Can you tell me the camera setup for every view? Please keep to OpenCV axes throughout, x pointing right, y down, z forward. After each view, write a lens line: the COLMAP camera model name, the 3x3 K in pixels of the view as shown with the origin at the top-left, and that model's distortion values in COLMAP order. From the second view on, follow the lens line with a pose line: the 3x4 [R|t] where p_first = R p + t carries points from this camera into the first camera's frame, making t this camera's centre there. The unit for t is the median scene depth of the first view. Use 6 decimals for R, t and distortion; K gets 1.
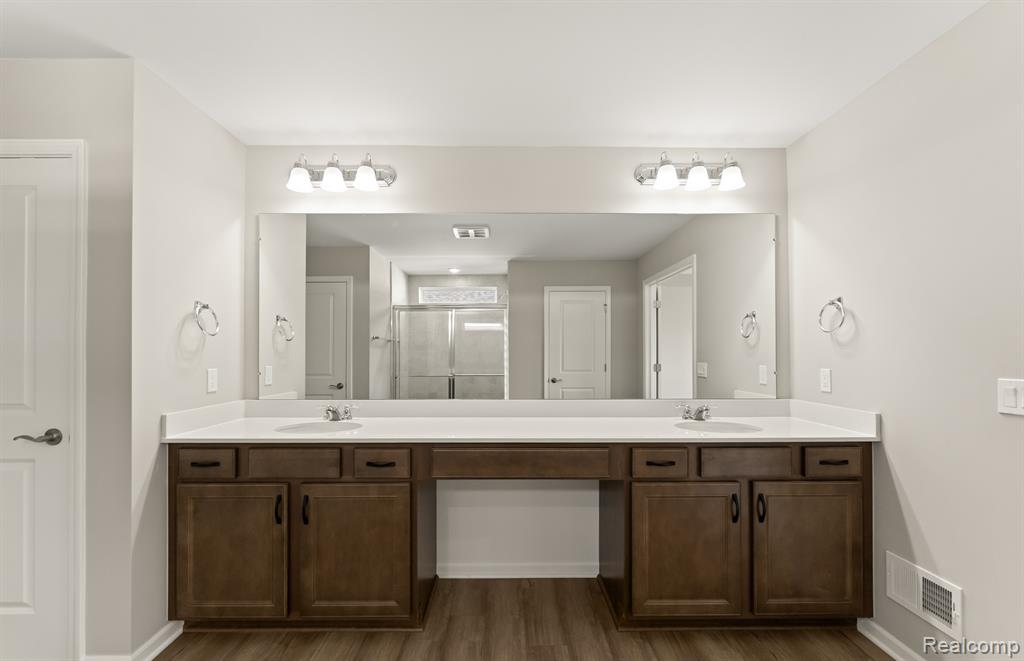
lens RADIAL K [[416.0, 0, 559.7], [0, 416.0, 351.8], [0, 0, 1]] dist [-0.000944, 0.000295]
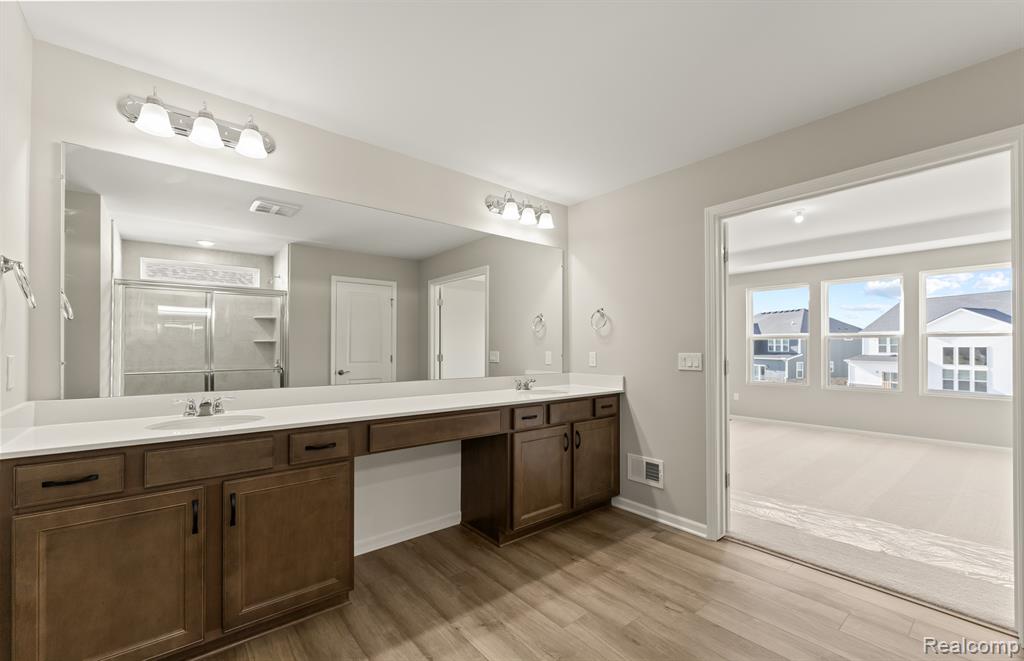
lens RADIAL K [[416.0, 0, 528.9], [0, 416.0, 352.4], [0, 0, 1]] dist [-0.000944, 0.000295]
pose [[0.770105, -0.006483, 0.637884, -0.614533], [0.002617, 0.999972, 0.007004, 0.033276], [-0.637912, -0.003724, 0.770100, -0.084743]]
